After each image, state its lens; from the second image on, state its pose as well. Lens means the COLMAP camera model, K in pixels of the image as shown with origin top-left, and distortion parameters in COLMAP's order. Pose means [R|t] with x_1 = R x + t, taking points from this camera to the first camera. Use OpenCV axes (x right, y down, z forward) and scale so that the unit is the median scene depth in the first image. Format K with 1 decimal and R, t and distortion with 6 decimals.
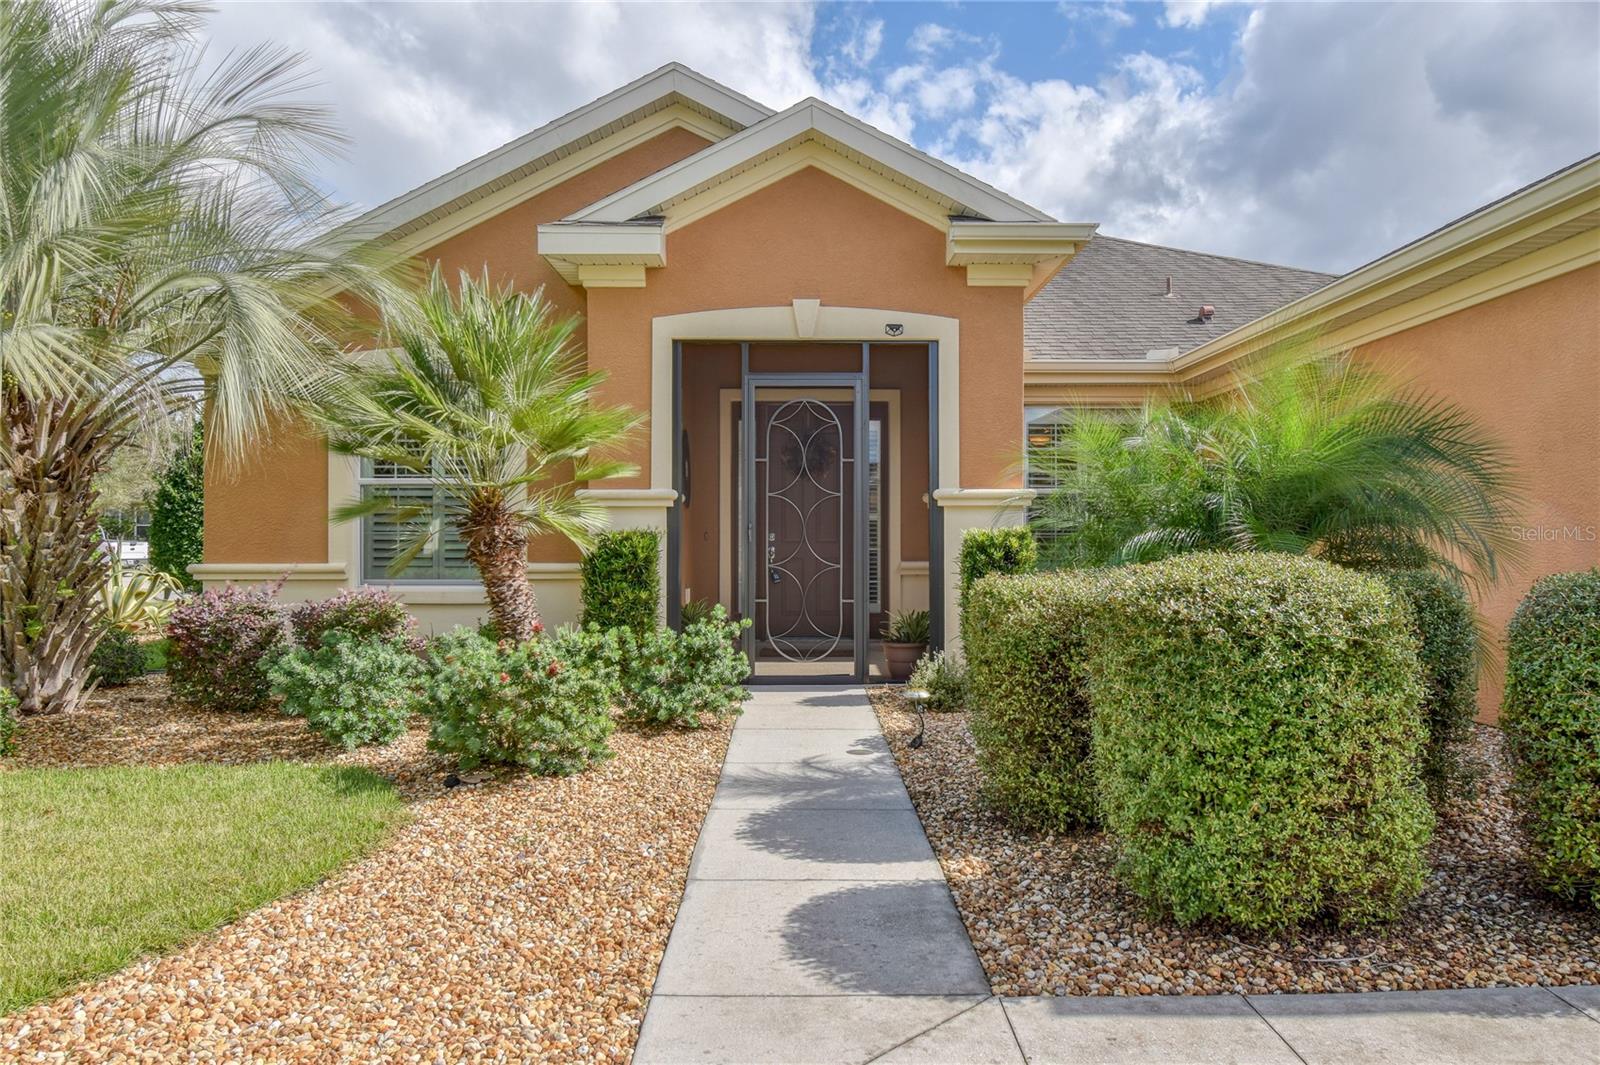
lens RADIAL K [[1202.0, 0, 800.0], [0, 1202.0, 532.5], [0, 0, 1]] dist [-0.002877, -0.000468]
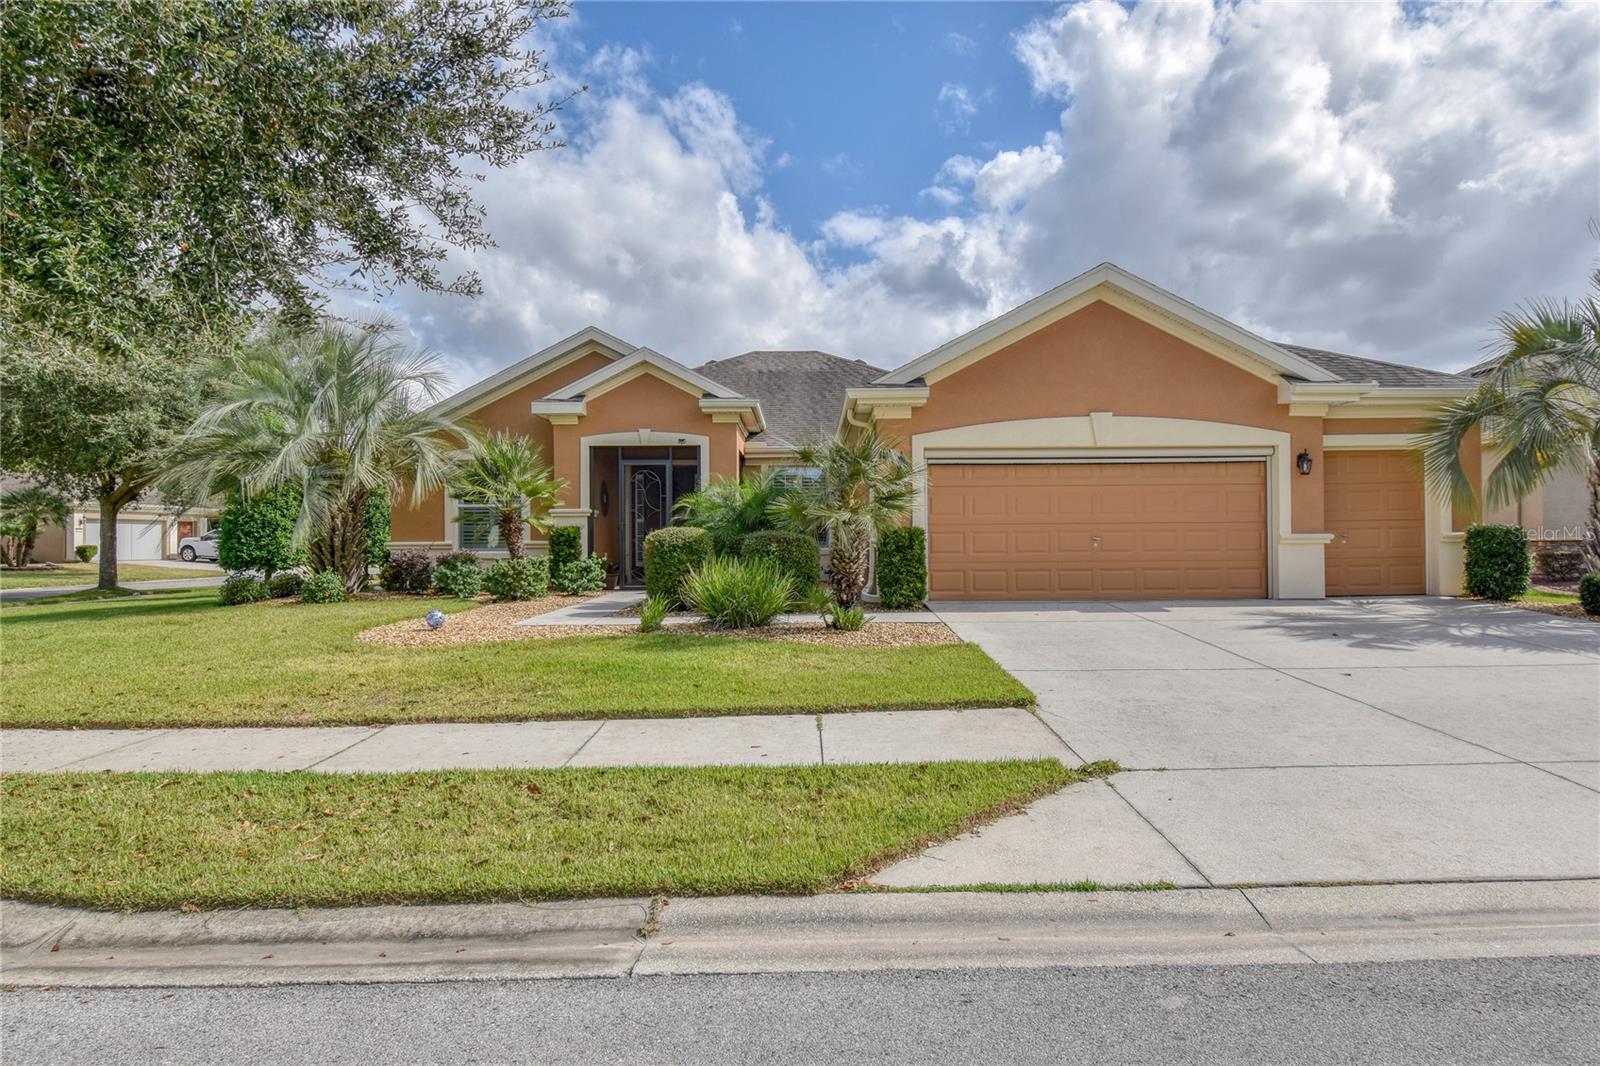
lens RADIAL K [[881.7, 0, 800.0], [0, 881.7, 533.0], [0, 0, 1]] dist [-0.040079, 0.000182]
pose [[0.999231, -0.008482, 0.038280, 0.251450], [0.008416, 0.999963, 0.001892, 0.013379], [-0.038295, -0.001569, 0.999265, -0.787590]]
